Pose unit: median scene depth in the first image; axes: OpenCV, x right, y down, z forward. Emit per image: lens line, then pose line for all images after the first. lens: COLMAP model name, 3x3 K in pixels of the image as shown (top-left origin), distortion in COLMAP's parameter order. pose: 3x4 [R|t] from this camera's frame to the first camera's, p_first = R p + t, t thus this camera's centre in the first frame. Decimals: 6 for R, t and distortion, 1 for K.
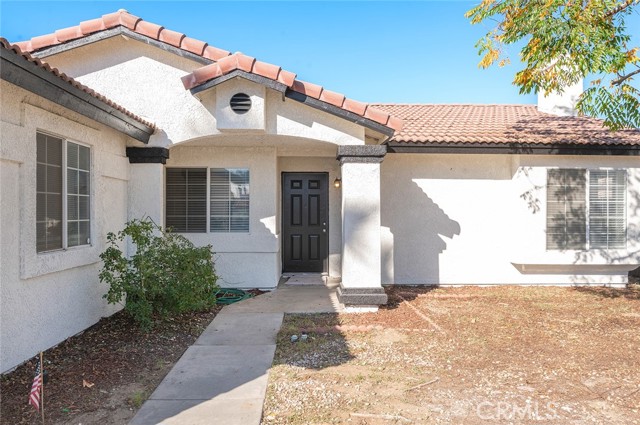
lens RADIAL K [[453.3, 0, 320.0], [0, 453.3, 212.5], [0, 0, 1]] dist [-0.047428, -0.000430]
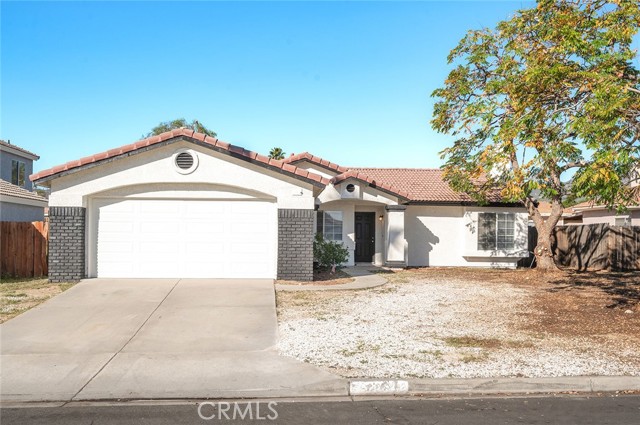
lens RADIAL K [[579.0, 0, 320.0], [0, 579.0, 212.5], [0, 0, 1]] dist [-0.005856, -0.004630]
pose [[0.999351, 0.013683, 0.033329, -0.363391], [-0.011953, 0.998598, -0.051566, 0.055175], [-0.033988, 0.051134, 0.998113, -1.809769]]
